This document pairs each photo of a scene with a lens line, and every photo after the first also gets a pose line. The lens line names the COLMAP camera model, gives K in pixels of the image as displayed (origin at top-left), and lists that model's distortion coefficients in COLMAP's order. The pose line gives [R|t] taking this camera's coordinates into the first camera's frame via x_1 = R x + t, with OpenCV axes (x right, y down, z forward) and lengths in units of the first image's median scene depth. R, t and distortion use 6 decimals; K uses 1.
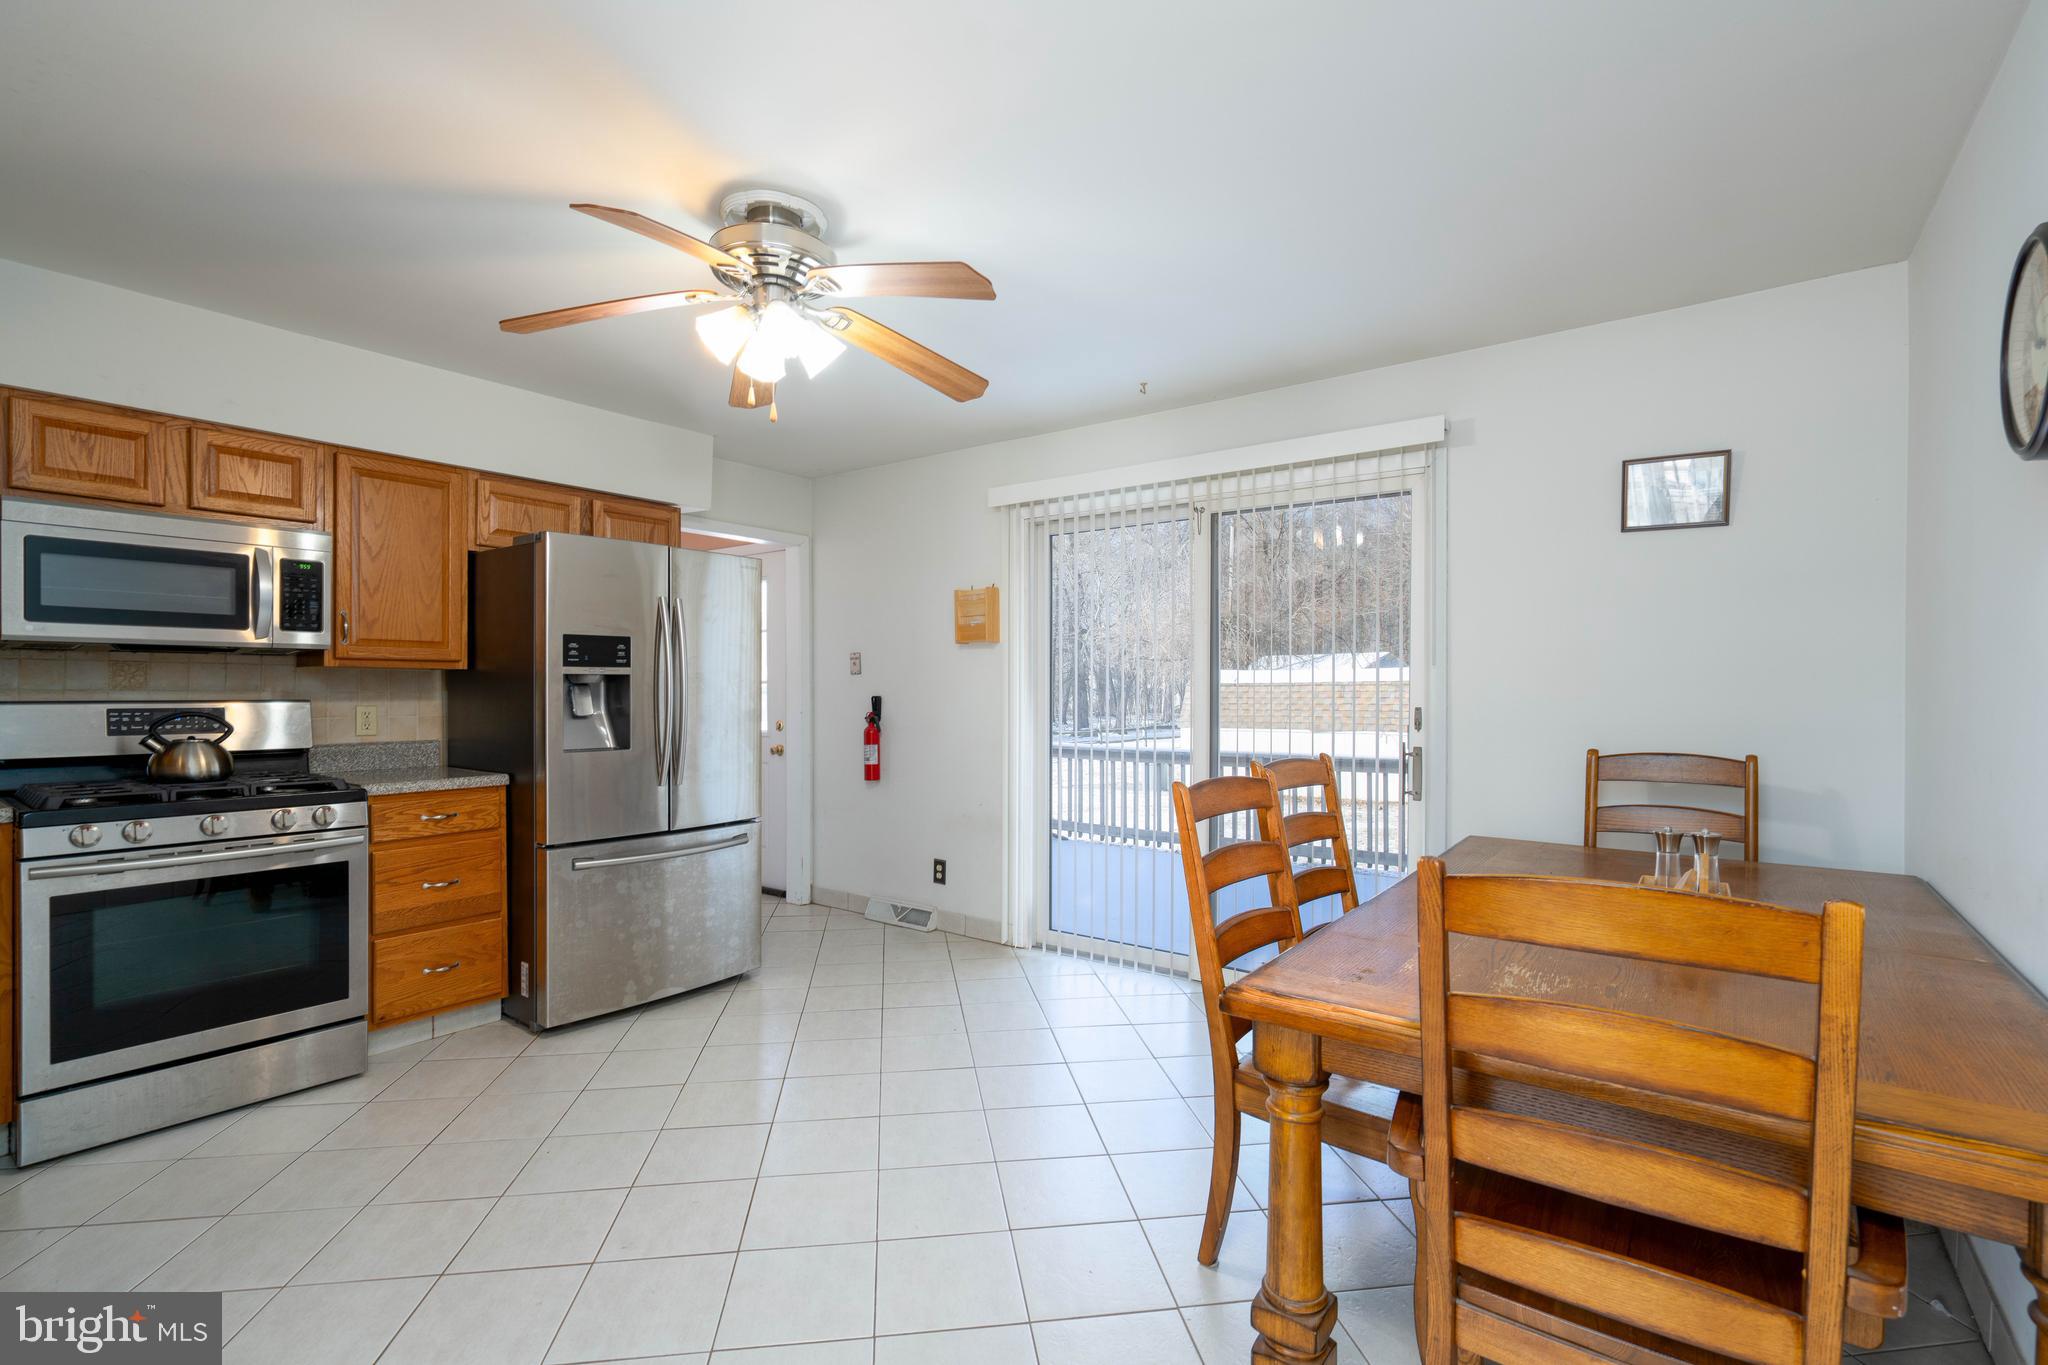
lens RADIAL K [[936.6, 0, 1017.0], [0, 936.6, 682.6], [0, 0, 1]] dist [-0.007448, 0.001062]
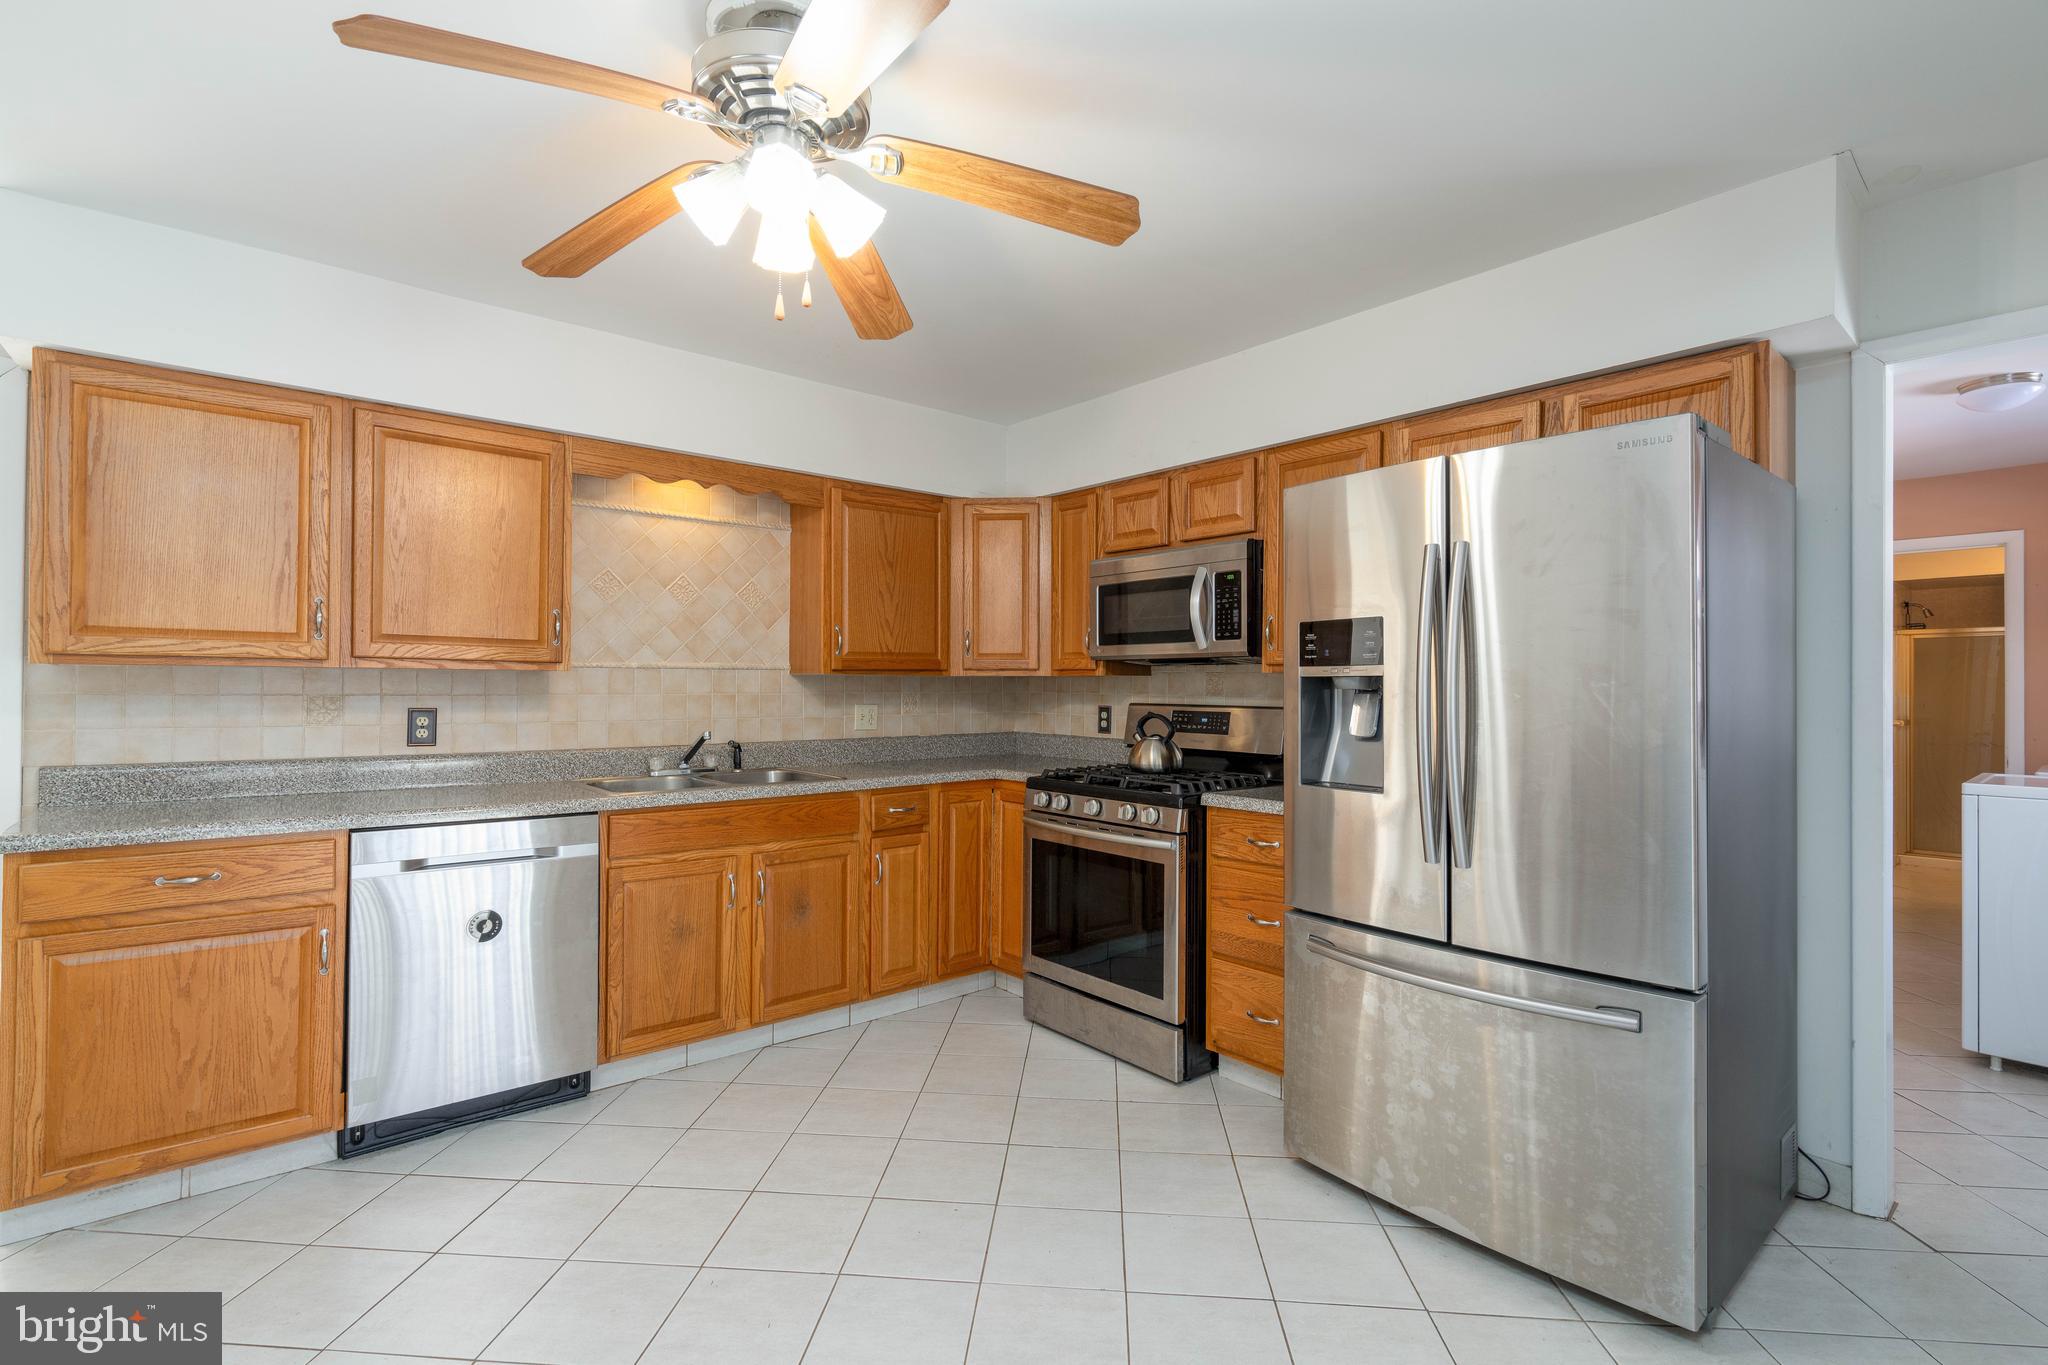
lens RADIAL K [[936.6, 0, 1025.5], [0, 936.6, 677.7], [0, 0, 1]] dist [-0.007448, 0.001062]
pose [[-0.219547, -0.015612, -0.975477, 0.295020], [-0.003811, 0.999878, -0.015145, 0.003607], [0.975594, 0.000393, -0.219580, 1.004577]]
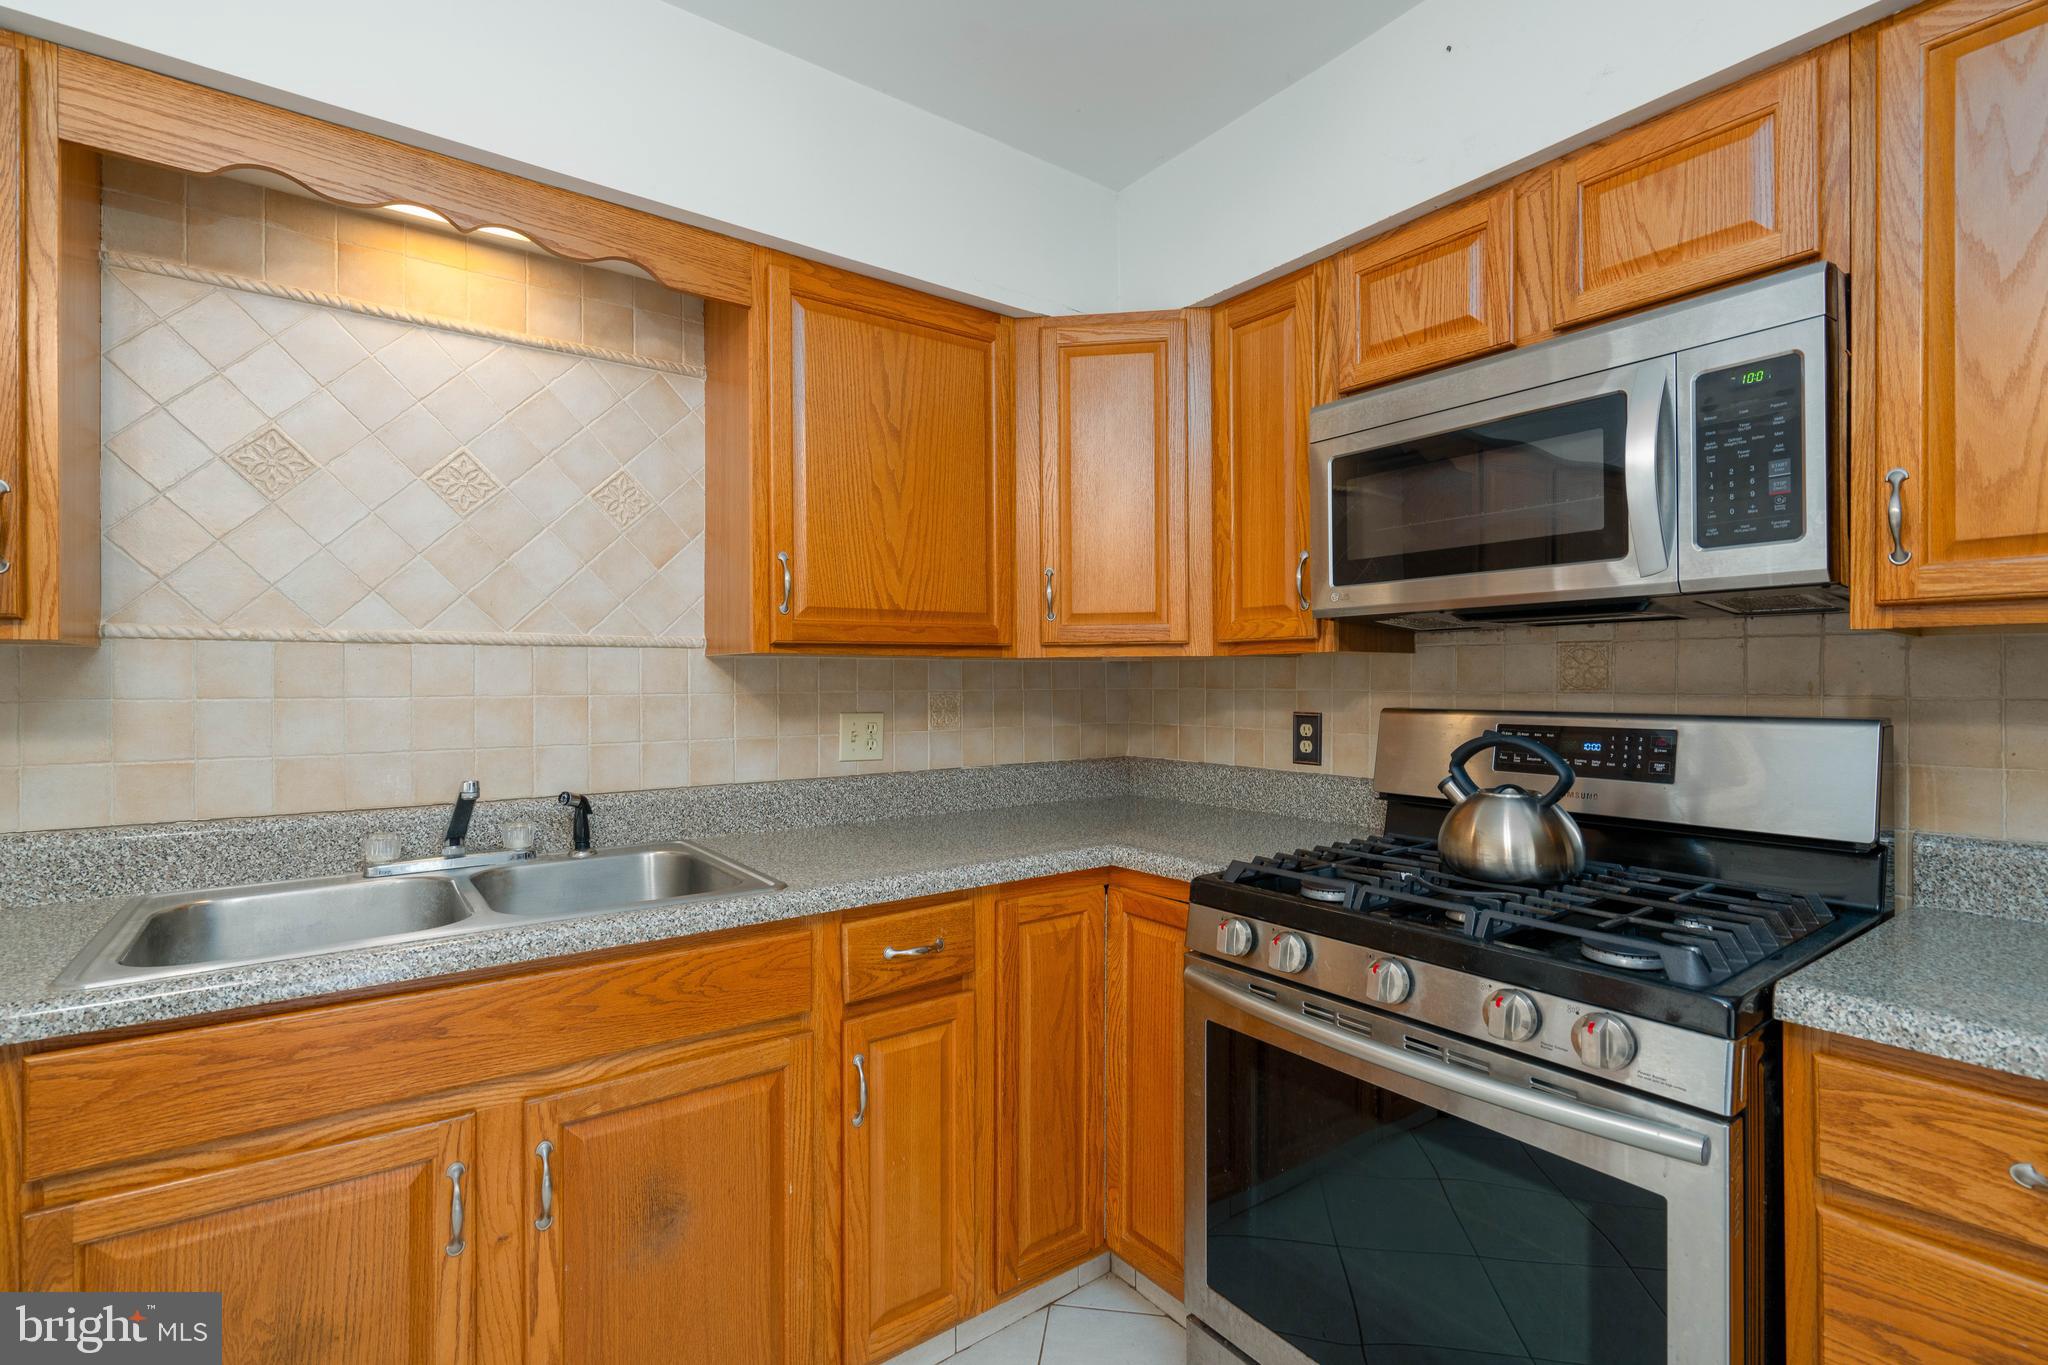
lens RADIAL K [[936.6, 0, 1023.3], [0, 936.6, 684.4], [0, 0, 1]] dist [-0.007448, 0.001062]
pose [[-0.286866, -0.005720, -0.957954, -0.302512], [0.003710, 0.999968, -0.007081, 0.005926], [0.957964, -0.005585, -0.286835, 0.816205]]
